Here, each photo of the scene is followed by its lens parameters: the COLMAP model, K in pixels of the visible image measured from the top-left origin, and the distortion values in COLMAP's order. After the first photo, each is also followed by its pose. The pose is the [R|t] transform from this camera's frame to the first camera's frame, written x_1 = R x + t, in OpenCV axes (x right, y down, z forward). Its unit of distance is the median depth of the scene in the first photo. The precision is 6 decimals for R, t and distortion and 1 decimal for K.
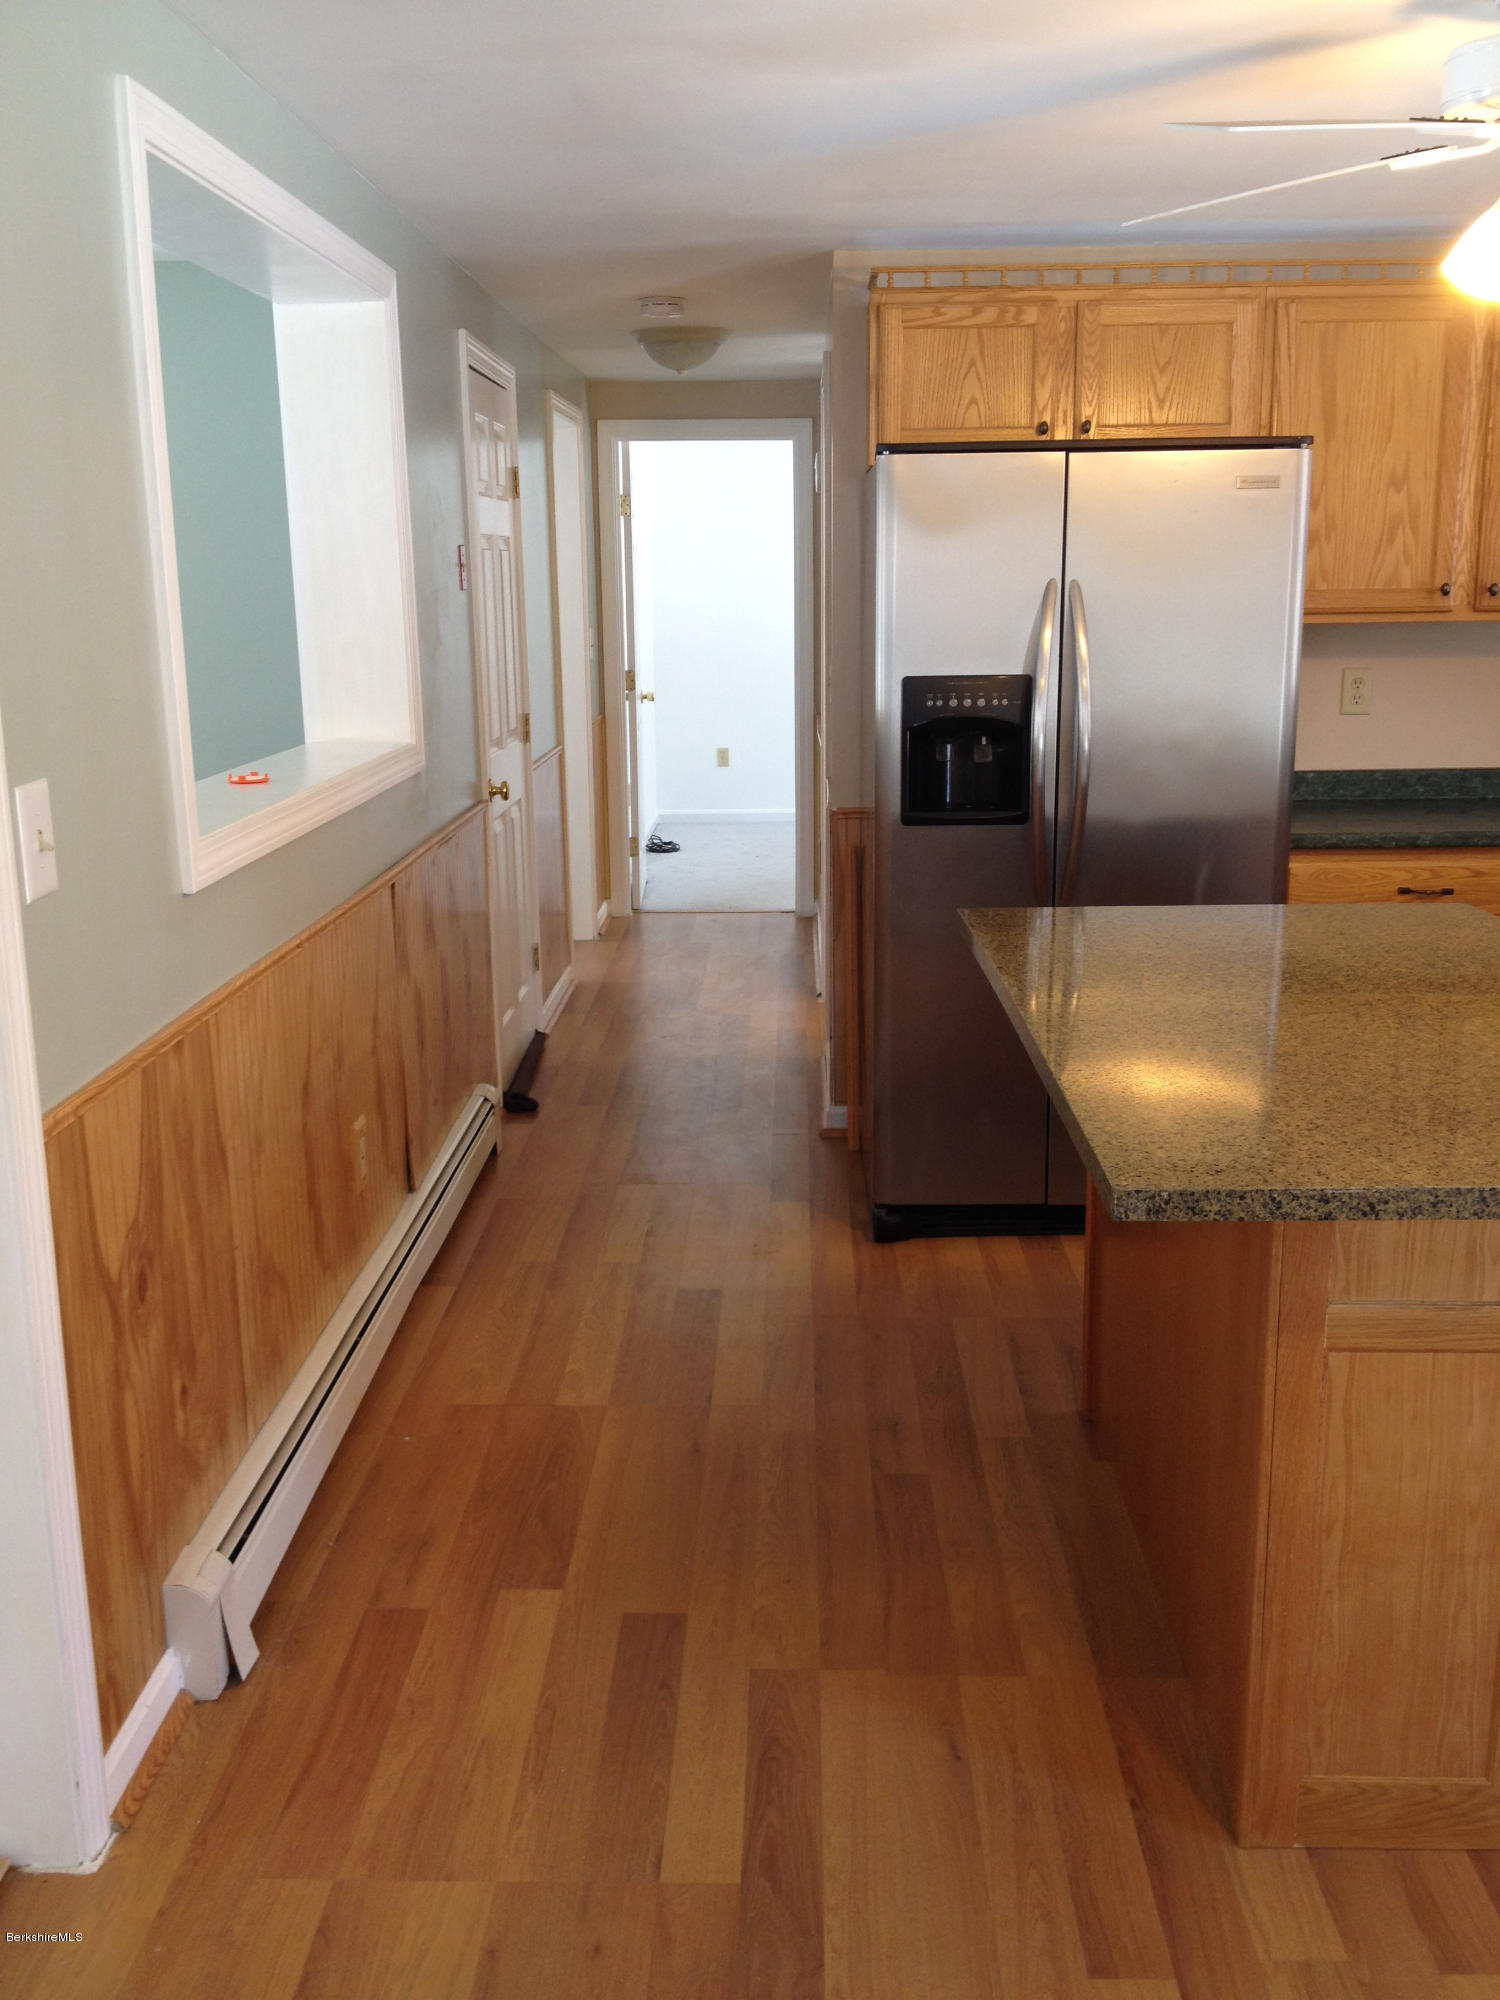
lens RADIAL K [[1870.0, 0, 744.2], [0, 1870.0, 1001.4], [0, 0, 1]] dist [0.138240, -0.309084]
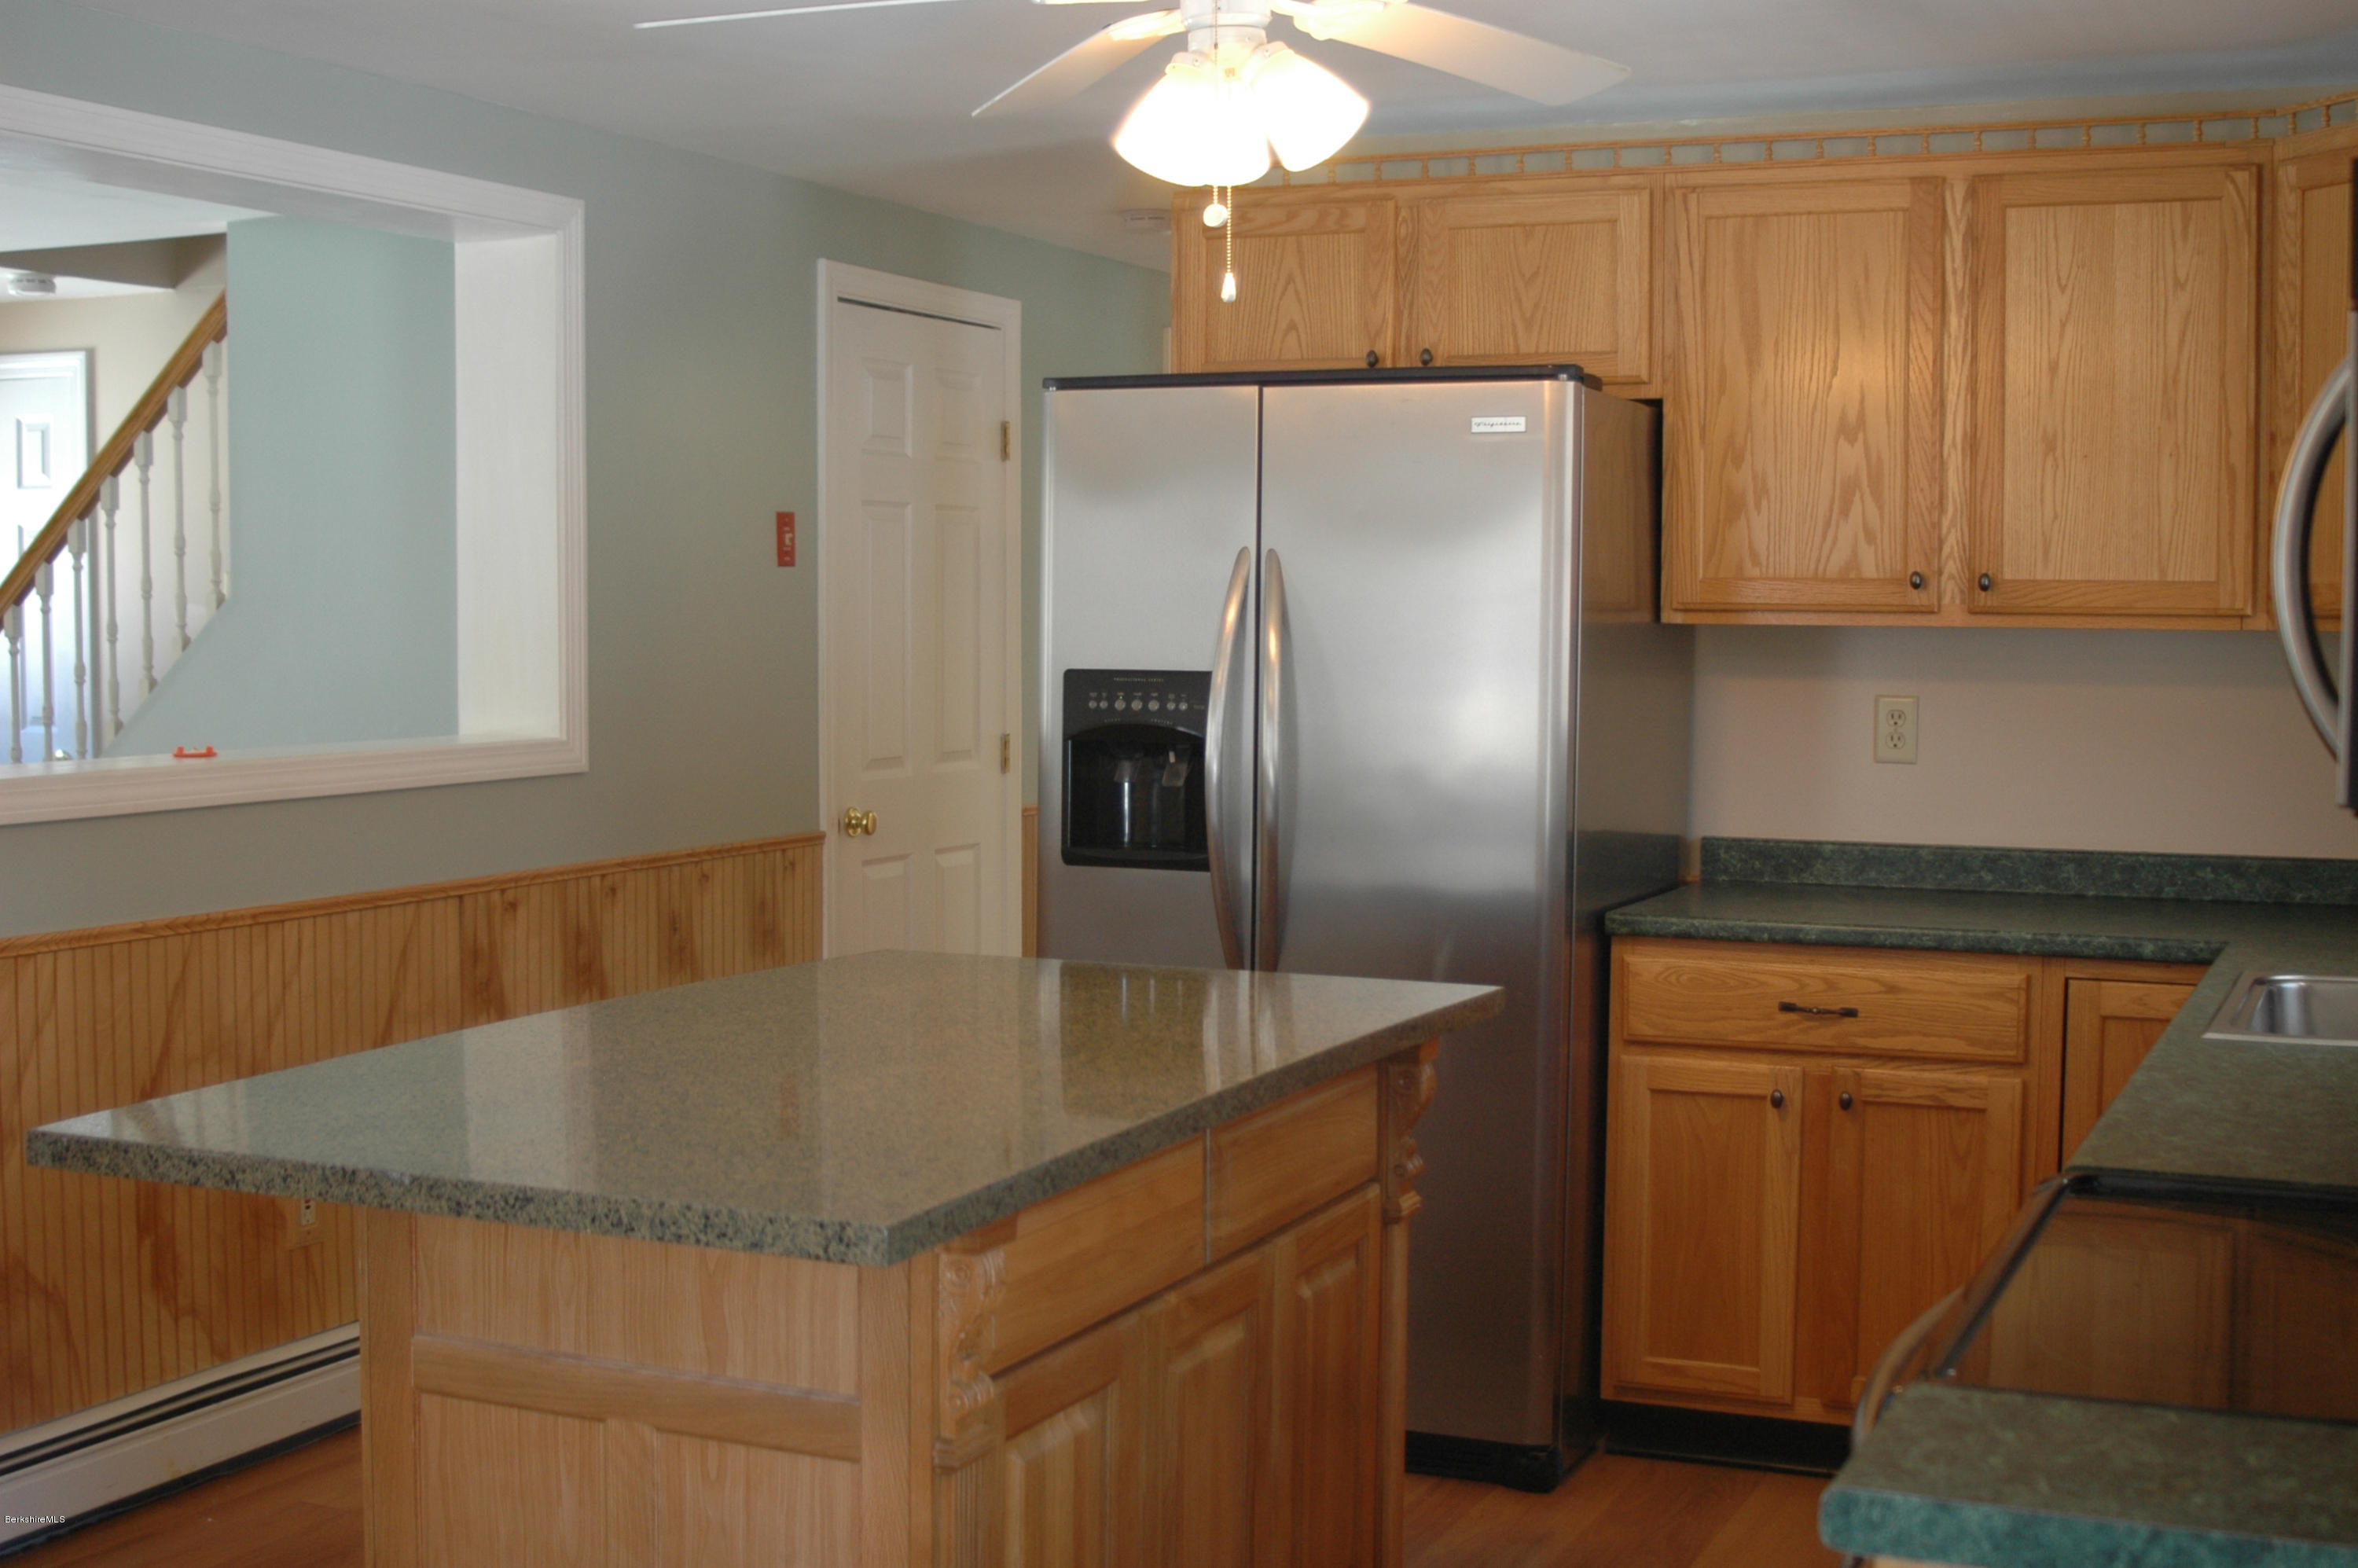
lens RADIAL K [[2902.5, 0, 1179.0], [0, 2902.5, 784.0], [0, 0, 1]] dist [-0.154346, 0.090720]
pose [[0.922094, 0.040747, -0.384816, 0.543805], [-0.101835, 0.984940, -0.139723, 0.029794], [0.373327, 0.168026, 0.912356, -0.040927]]
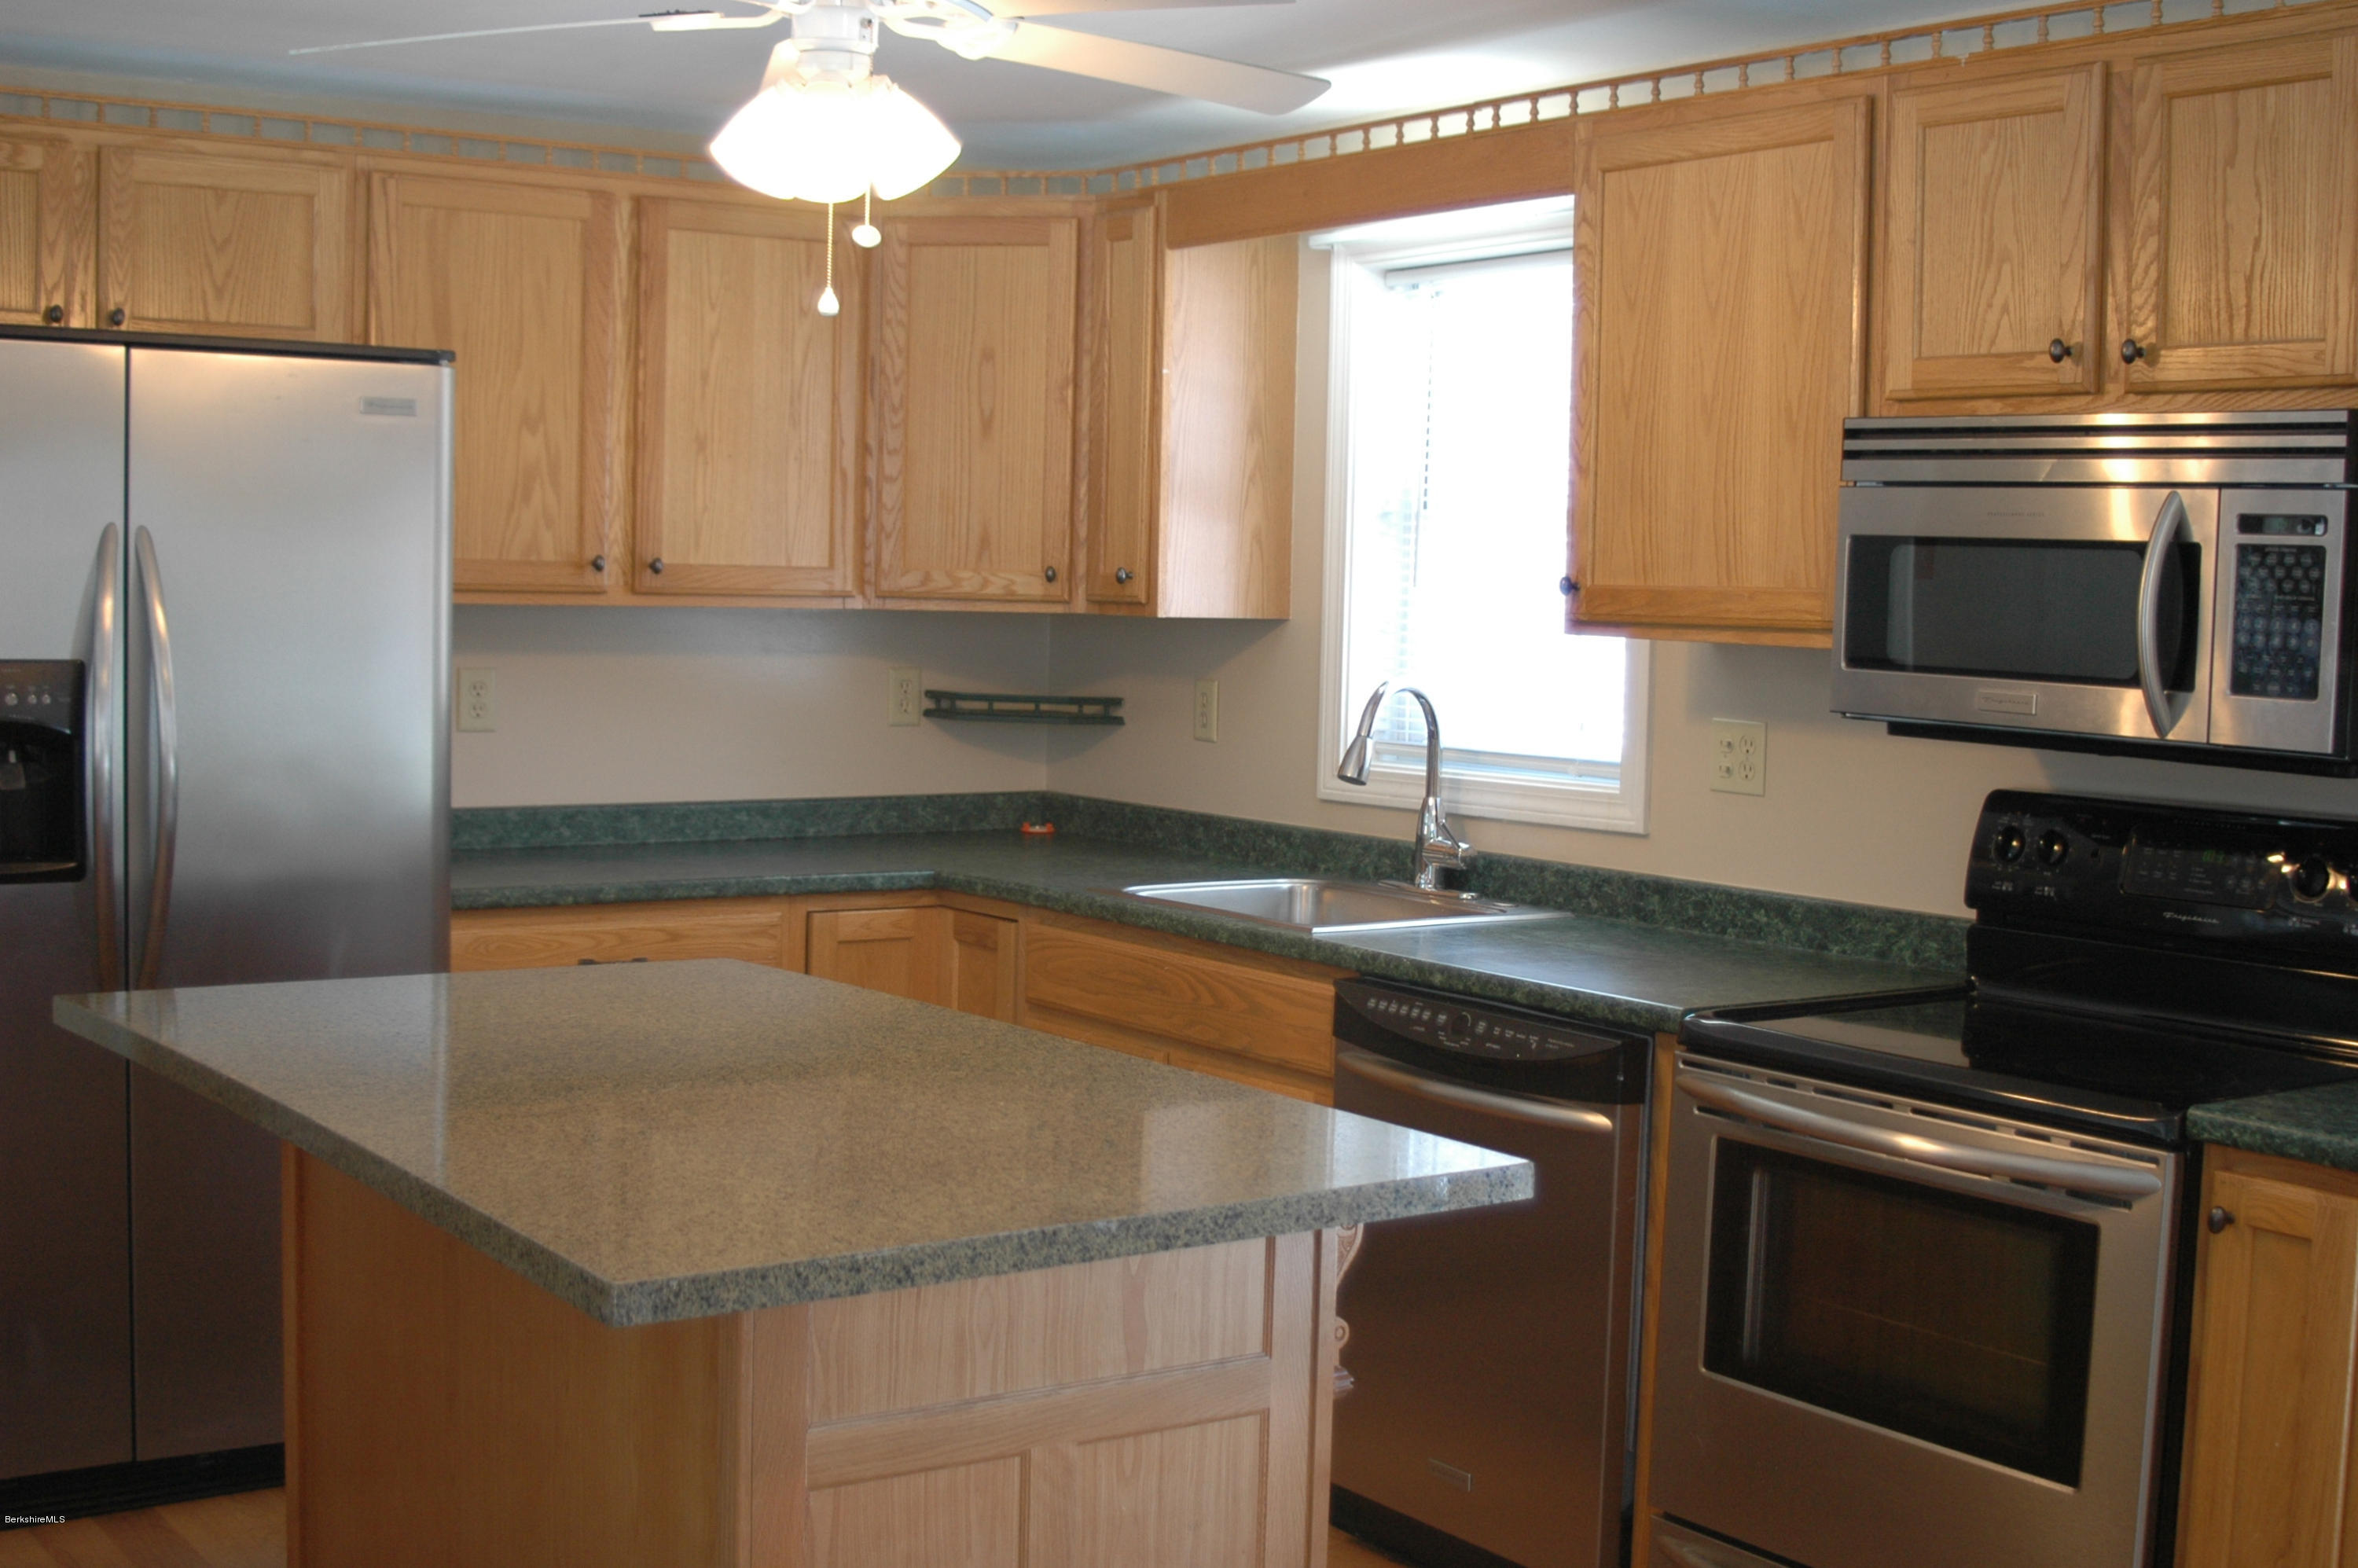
lens RADIAL K [[2902.5, 0, 1179.0], [0, 2902.5, 784.0], [0, 0, 1]] dist [-0.154346, 0.090720]
pose [[0.803420, -0.009447, 0.595338, -0.129257], [0.098142, 0.988299, -0.116761, 0.025504], [-0.587269, 0.152235, 0.794946, -0.028581]]
